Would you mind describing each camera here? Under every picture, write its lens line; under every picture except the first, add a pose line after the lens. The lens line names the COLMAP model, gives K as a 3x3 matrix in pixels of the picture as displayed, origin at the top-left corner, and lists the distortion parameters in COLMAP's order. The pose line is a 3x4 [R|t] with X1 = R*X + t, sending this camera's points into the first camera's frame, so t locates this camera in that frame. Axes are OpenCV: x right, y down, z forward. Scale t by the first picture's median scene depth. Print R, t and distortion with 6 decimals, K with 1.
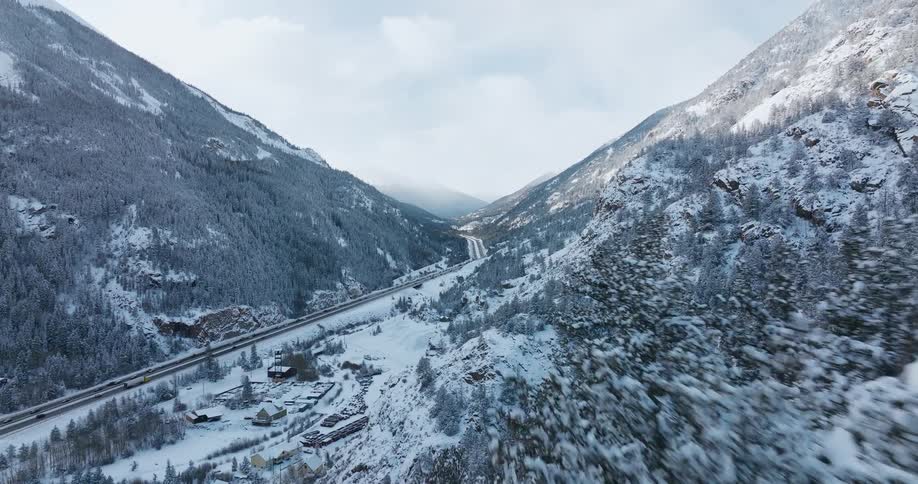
lens RADIAL K [[1138.8, 0, 459.0], [0, 1138.8, 242.0], [0, 0, 1]] dist [0.001526, 0.034257]
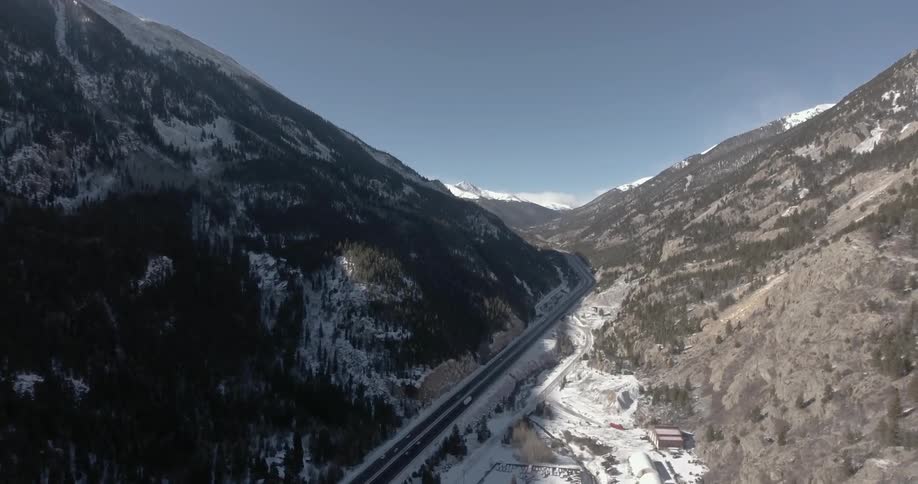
lens RADIAL K [[1138.8, 0, 459.0], [0, 1138.8, 242.0], [0, 0, 1]] dist [0.001526, 0.034257]
pose [[0.968100, -0.003896, -0.250534, 0.166630], [-0.021273, 0.994991, -0.097672, 0.086594], [0.249660, 0.099886, 0.963168, -0.126902]]
